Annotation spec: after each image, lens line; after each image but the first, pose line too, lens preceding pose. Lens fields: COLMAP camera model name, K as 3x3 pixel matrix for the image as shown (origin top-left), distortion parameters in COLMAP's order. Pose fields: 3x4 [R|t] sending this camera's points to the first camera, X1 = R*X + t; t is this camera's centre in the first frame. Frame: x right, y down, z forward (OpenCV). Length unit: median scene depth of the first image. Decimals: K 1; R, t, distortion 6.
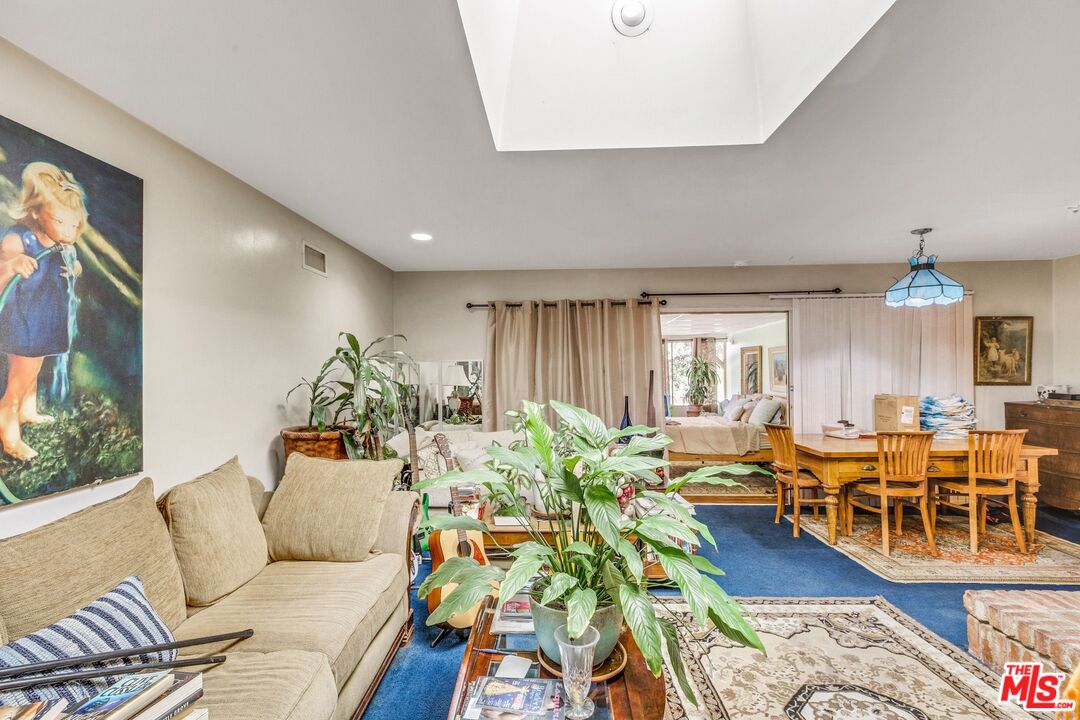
lens RADIAL K [[494.0, 0, 542.6], [0, 494.0, 365.2], [0, 0, 1]] dist [0.009527, -0.006459]
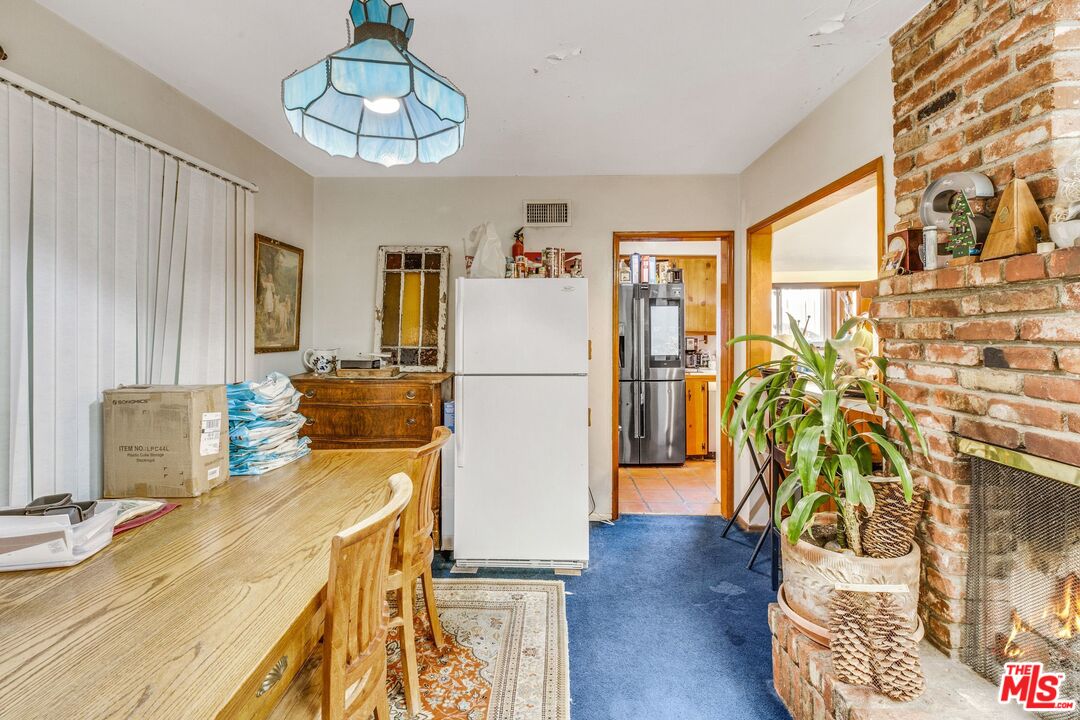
lens RADIAL K [[494.0, 0, 540.5], [0, 494.0, 328.4], [0, 0, 1]] dist [0.009527, -0.006459]
pose [[-0.005768, 0.010818, 0.999925, 0.328622], [-0.006168, 0.999922, -0.010853, 0.016985], [-0.999964, -0.006230, -0.005701, 0.734326]]
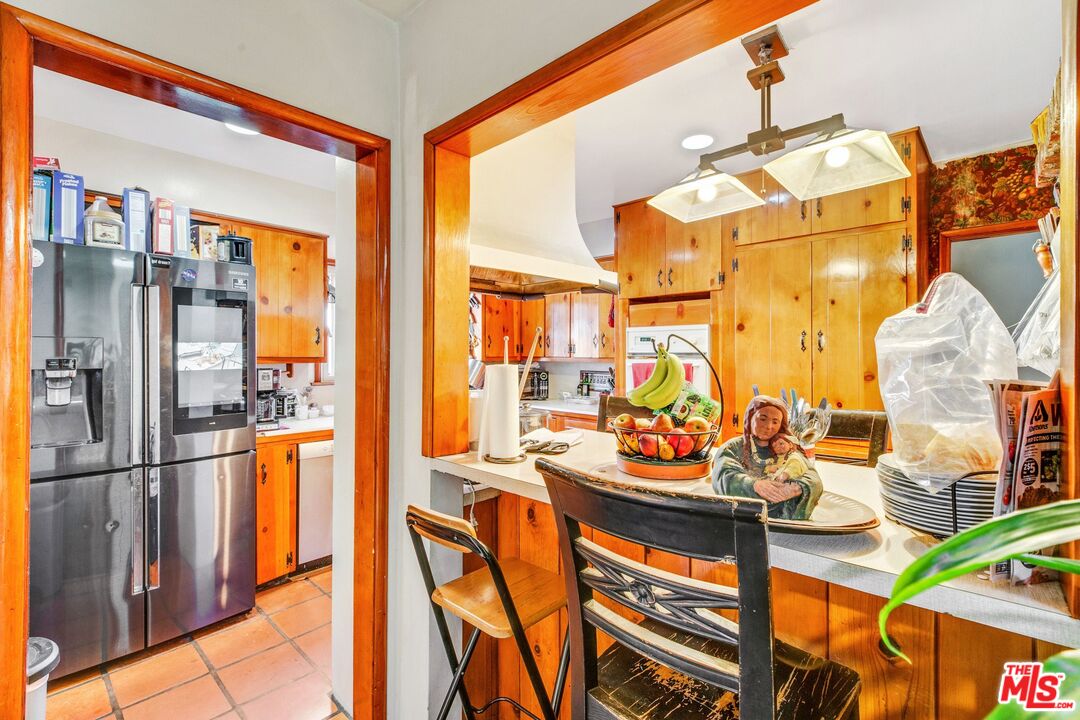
lens RADIAL K [[494.0, 0, 545.8], [0, 494.0, 352.1], [0, 0, 1]] dist [0.009527, -0.006459]
pose [[-0.750360, 0.010982, 0.660938, 0.782574], [0.001787, 0.999892, -0.014585, 0.012679], [-0.661027, -0.009762, -0.750298, 0.619300]]
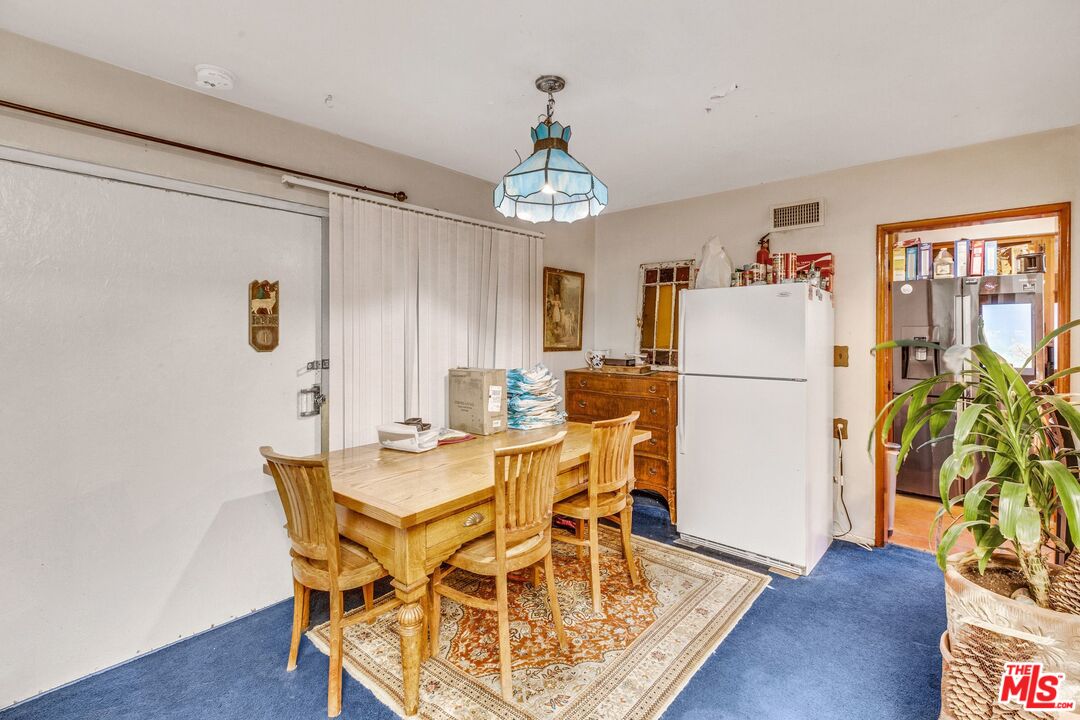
lens RADIAL K [[494.0, 0, 537.0], [0, 494.0, 335.8], [0, 0, 1]] dist [0.009527, -0.006459]
pose [[0.633403, 0.005213, 0.773804, 0.262744], [-0.009461, 0.999955, 0.001007, 0.015339], [-0.773764, -0.007959, 0.633424, 0.541458]]
